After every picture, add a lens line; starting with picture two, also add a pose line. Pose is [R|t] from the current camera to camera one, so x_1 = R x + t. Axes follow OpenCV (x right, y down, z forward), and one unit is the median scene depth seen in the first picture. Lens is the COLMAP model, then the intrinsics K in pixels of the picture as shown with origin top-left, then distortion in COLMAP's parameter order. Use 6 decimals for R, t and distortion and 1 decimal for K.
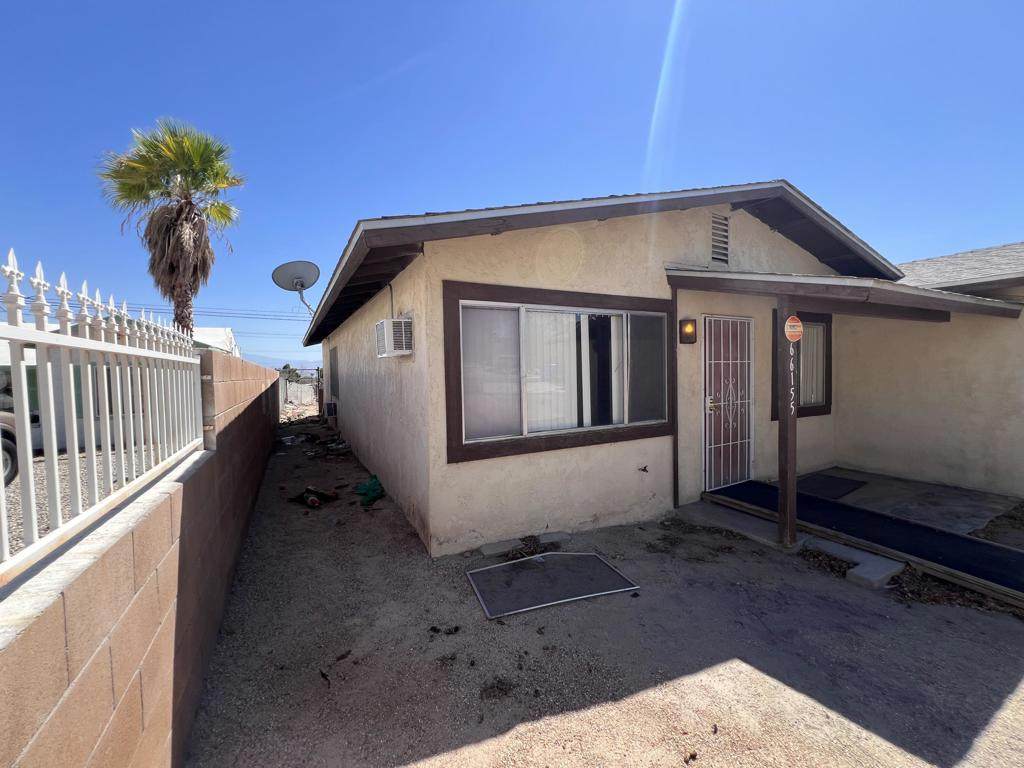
lens RADIAL K [[411.1, 0, 509.8], [0, 411.1, 382.0], [0, 0, 1]] dist [-0.002686, 0.000536]
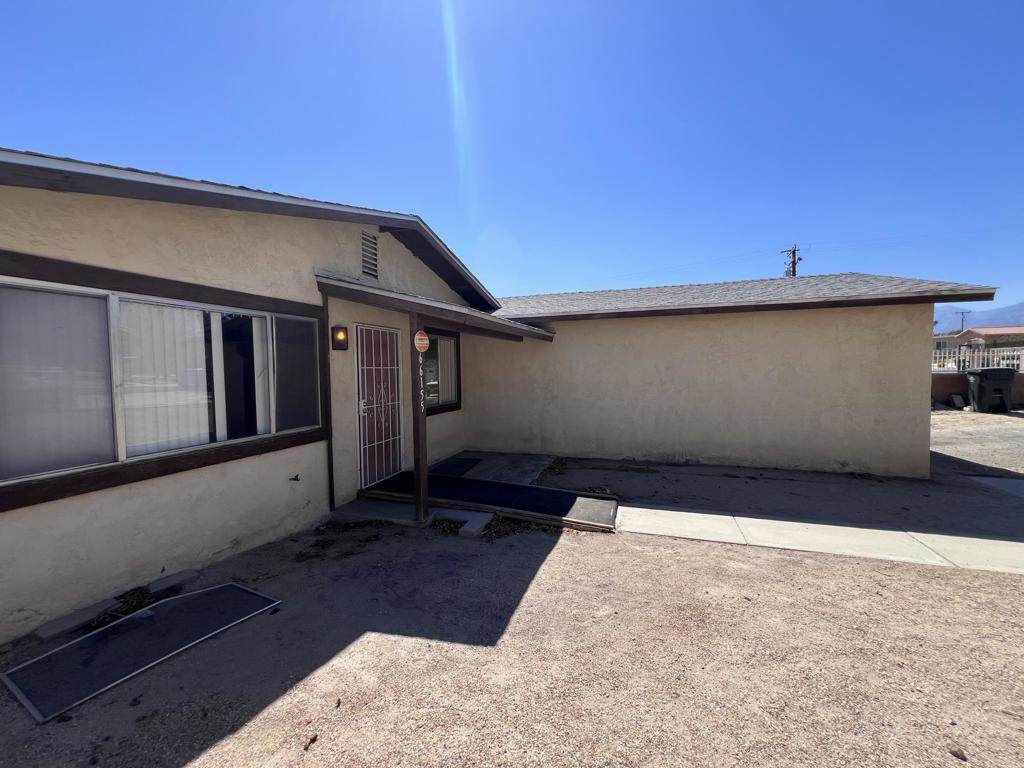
lens RADIAL K [[411.1, 0, 509.8], [0, 411.1, 382.0], [0, 0, 1]] dist [-0.002686, 0.000536]
pose [[0.735431, -0.015856, 0.677414, 0.049537], [0.024250, 0.999702, -0.002926, 0.000637], [-0.677166, 0.018579, 0.735596, -0.061478]]
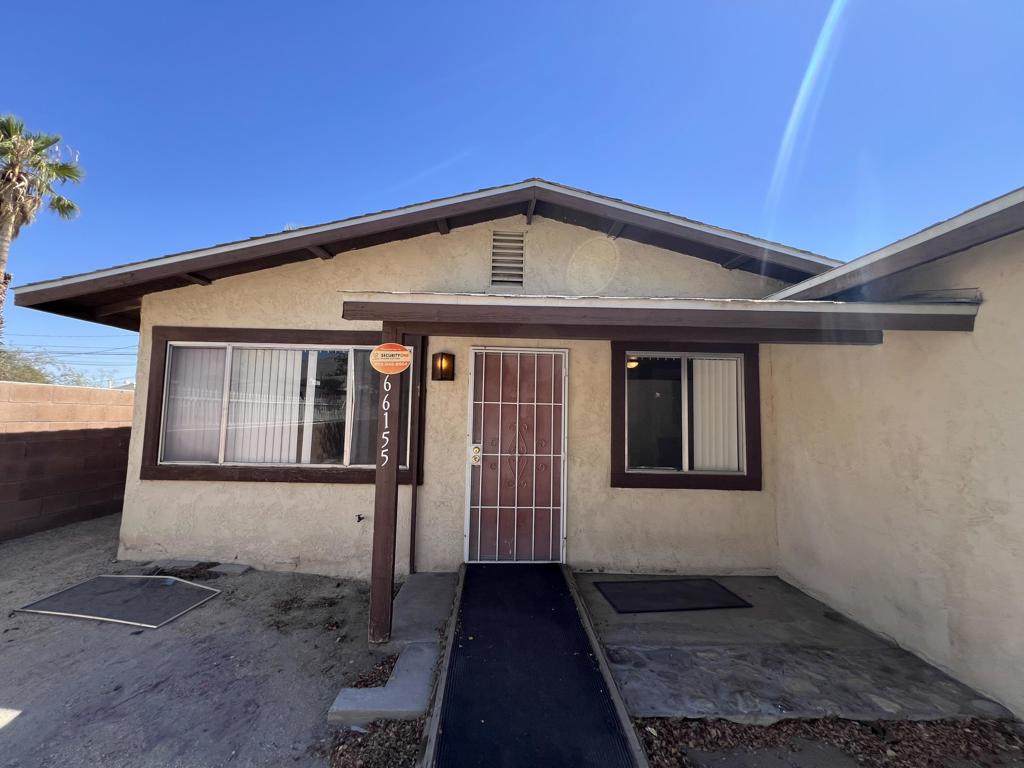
lens RADIAL K [[411.1, 0, 509.8], [0, 411.1, 382.0], [0, 0, 1]] dist [-0.002686, 0.000536]
pose [[0.892507, 0.001004, -0.451032, 1.105133], [-0.051286, 0.993738, -0.099273, -0.012913], [0.448108, 0.111733, 0.886970, 0.339429]]
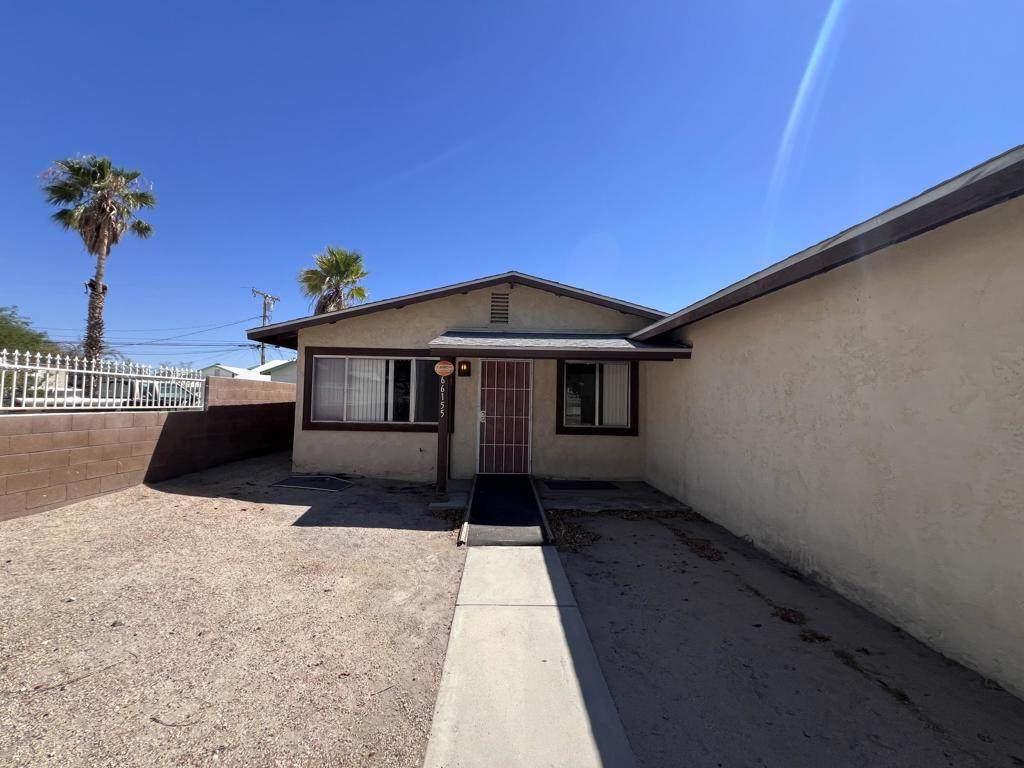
lens RADIAL K [[411.1, 0, 509.8], [0, 411.1, 382.0], [0, 0, 1]] dist [-0.002686, 0.000536]
pose [[0.891086, 0.016893, -0.453521, 1.522791], [-0.050623, 0.996771, -0.062336, 0.021524], [0.451003, 0.078505, 0.889063, -0.385982]]
